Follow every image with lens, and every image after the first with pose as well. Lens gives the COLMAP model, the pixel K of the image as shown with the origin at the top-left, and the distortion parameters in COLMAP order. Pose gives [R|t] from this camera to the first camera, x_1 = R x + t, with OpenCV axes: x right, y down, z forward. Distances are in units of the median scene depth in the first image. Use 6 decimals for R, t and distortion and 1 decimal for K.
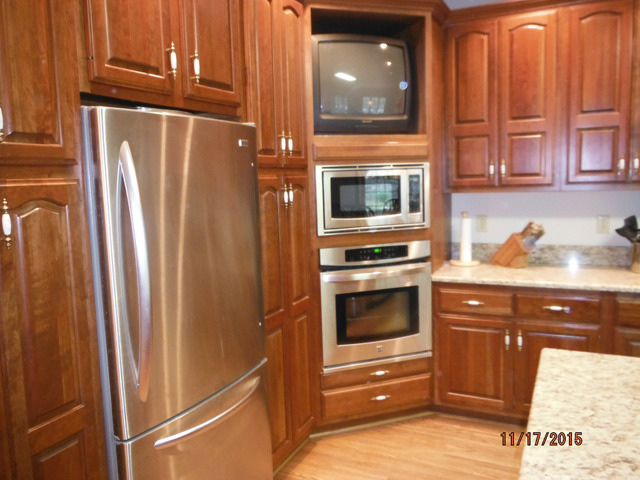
lens RADIAL K [[526.3, 0, 321.8], [0, 526.3, 236.0], [0, 0, 1]] dist [-0.028746, 0.025481]
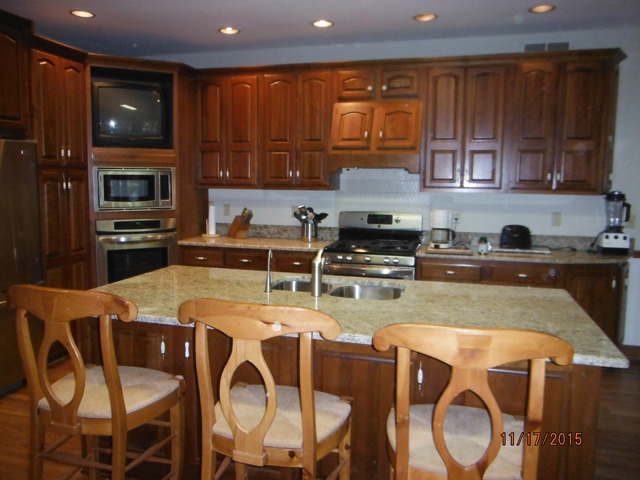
lens RADIAL K [[526.3, 0, 317.8], [0, 526.3, 242.9], [0, 0, 1]] dist [-0.028746, 0.025481]
pose [[0.986126, 0.024193, 0.164226, 0.384075], [-0.026673, 0.999561, 0.012914, 0.052989], [-0.163842, -0.017115, 0.986338, -0.627211]]
